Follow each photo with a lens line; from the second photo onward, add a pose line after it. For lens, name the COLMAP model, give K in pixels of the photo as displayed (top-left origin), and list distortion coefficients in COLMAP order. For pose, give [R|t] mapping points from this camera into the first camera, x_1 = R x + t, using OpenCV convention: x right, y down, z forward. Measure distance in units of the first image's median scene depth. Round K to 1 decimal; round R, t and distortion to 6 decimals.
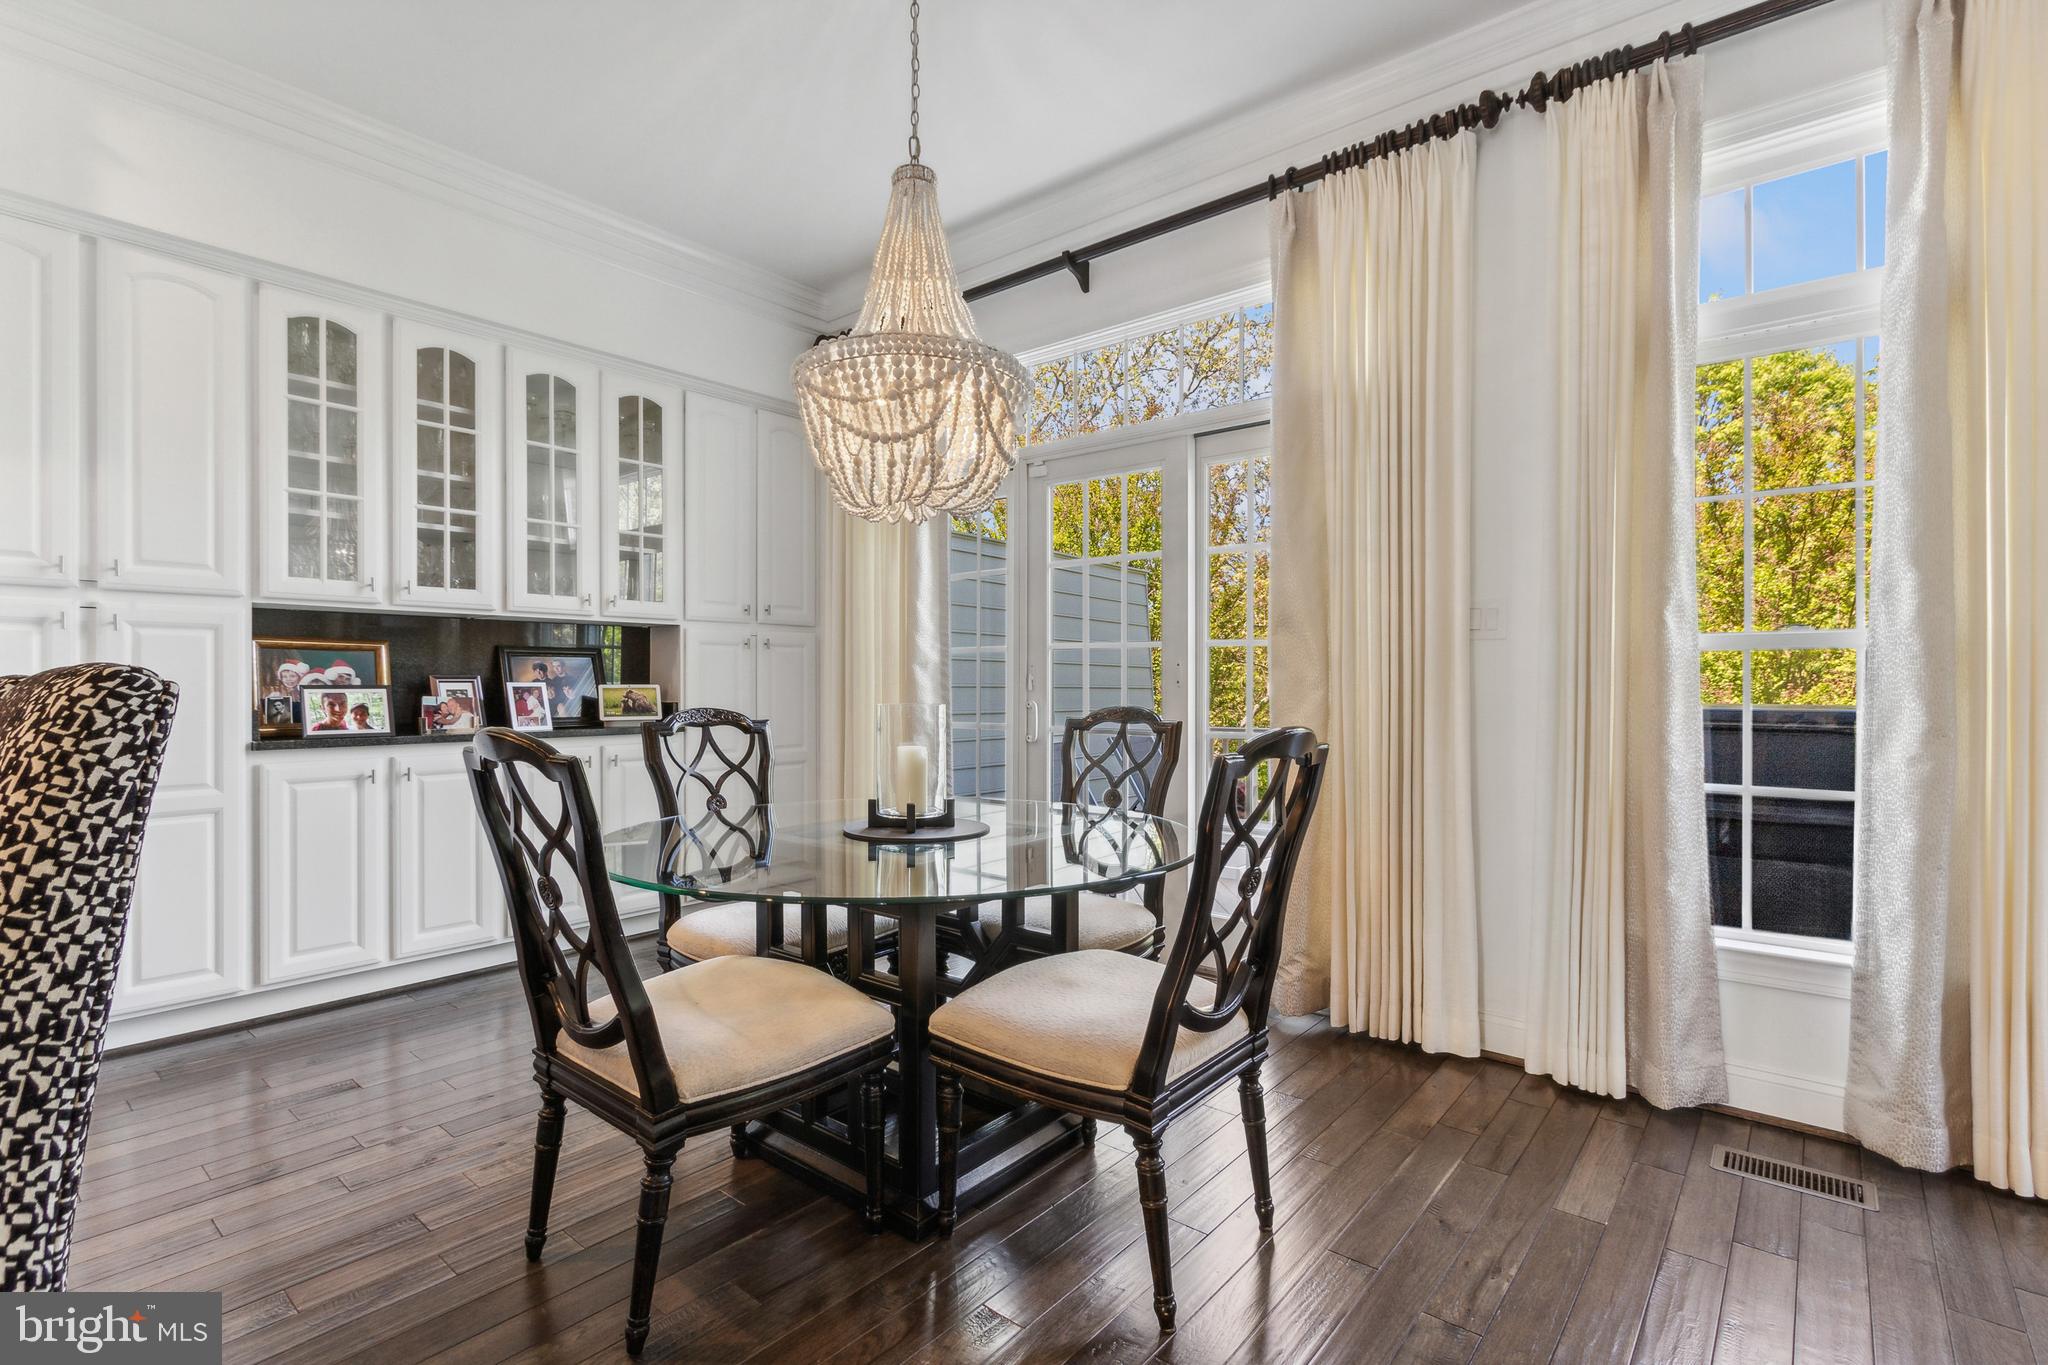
lens RADIAL K [[946.7, 0, 1029.0], [0, 946.7, 682.3], [0, 0, 1]] dist [-0.001076, -0.000576]
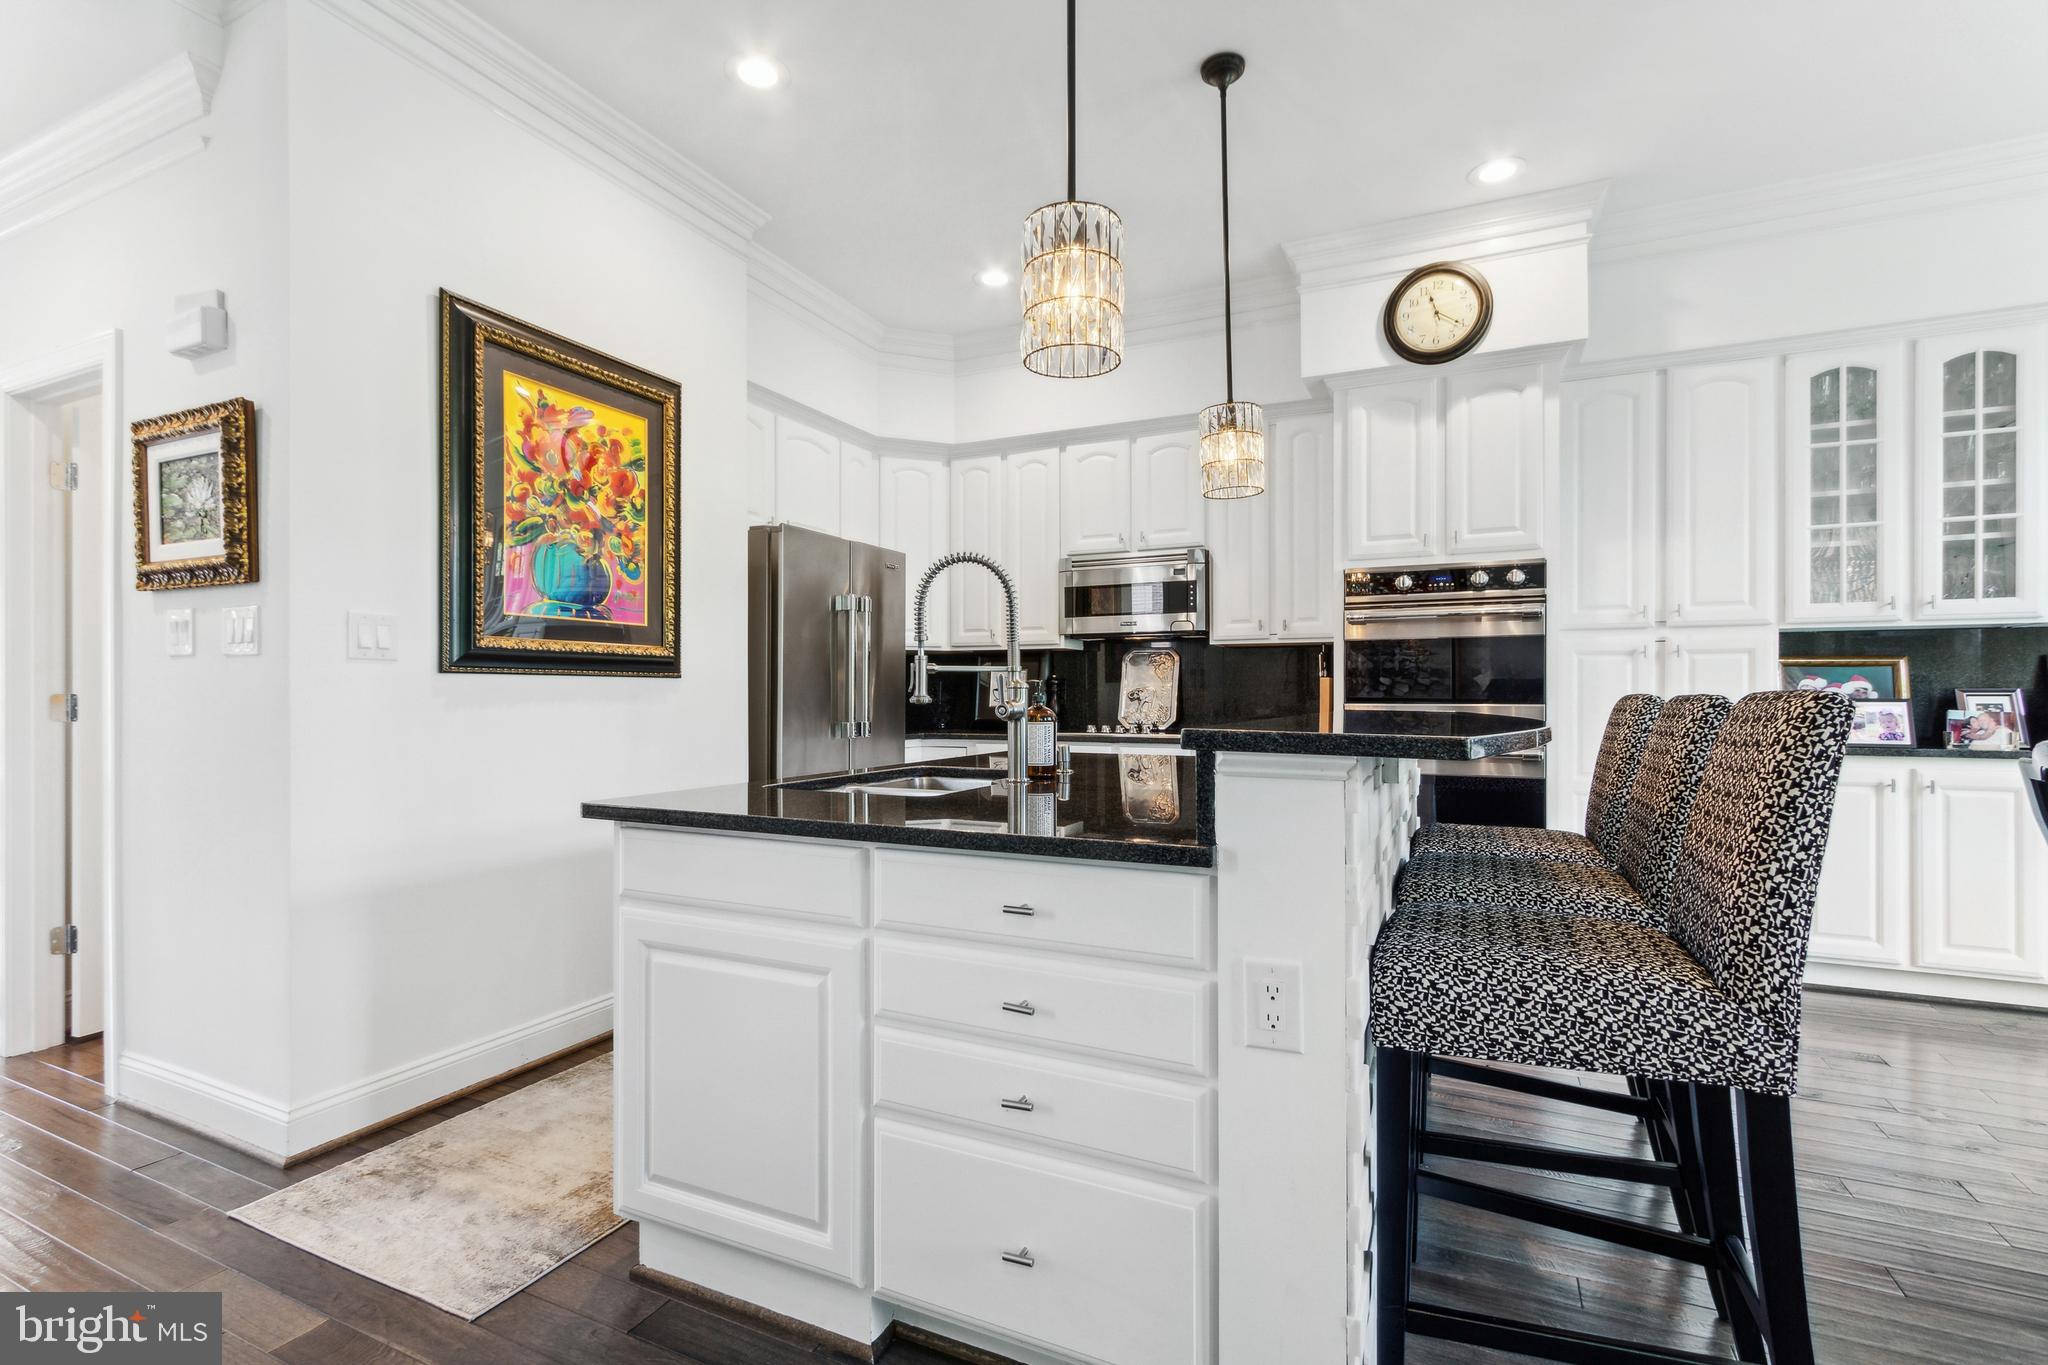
lens RADIAL K [[951.2, 0, 1028.1], [0, 951.2, 697.9], [0, 0, 1]] dist [0.010030, -0.000687]
pose [[0.251652, 0.003633, -0.967811, 0.111827], [0.000569, 0.999992, 0.003901, -0.003018], [0.967818, -0.001533, 0.251648, -0.233364]]
